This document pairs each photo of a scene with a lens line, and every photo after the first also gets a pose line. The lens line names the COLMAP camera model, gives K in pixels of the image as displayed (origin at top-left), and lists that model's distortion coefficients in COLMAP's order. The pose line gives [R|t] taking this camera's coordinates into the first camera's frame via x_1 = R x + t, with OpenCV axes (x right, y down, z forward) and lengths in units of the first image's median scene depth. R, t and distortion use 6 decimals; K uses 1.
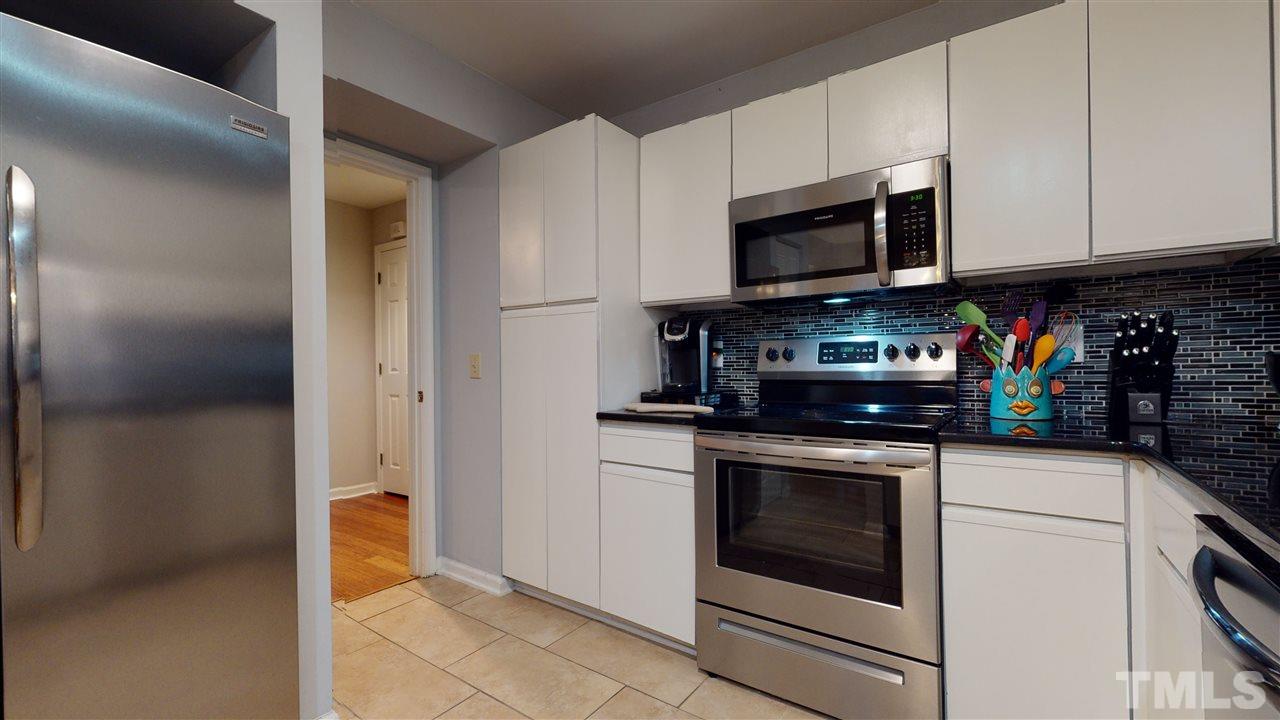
lens RADIAL K [[532.2, 0, 640.0], [0, 532.2, 360.0], [0, 0, 1]] dist [0.000007, 0.000173]
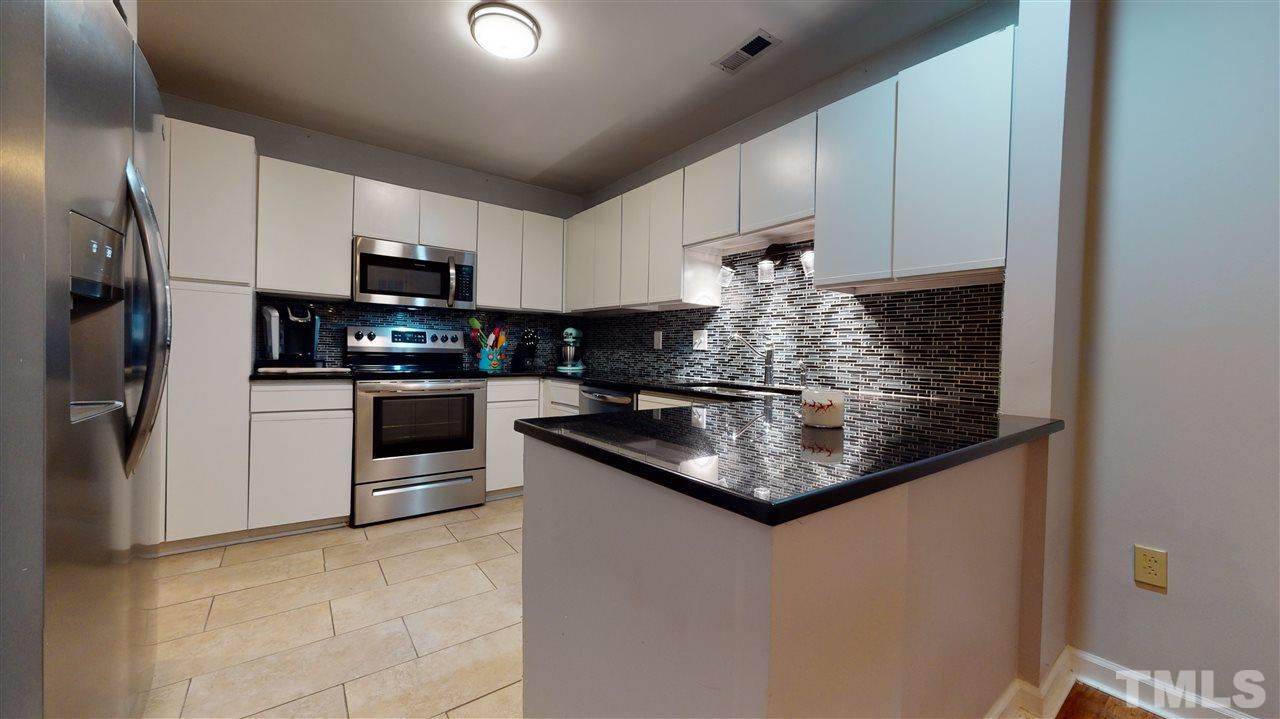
lens RADIAL K [[474.2, 0, 641.9], [0, 474.2, 360.5], [0, 0, 1]] dist [0.005964, 0.000149]
pose [[0.297215, 0.002694, 0.954807, -0.992222], [-0.039739, 0.999164, 0.009550, 0.020248], [-0.953983, -0.040781, 0.297074, -0.244004]]
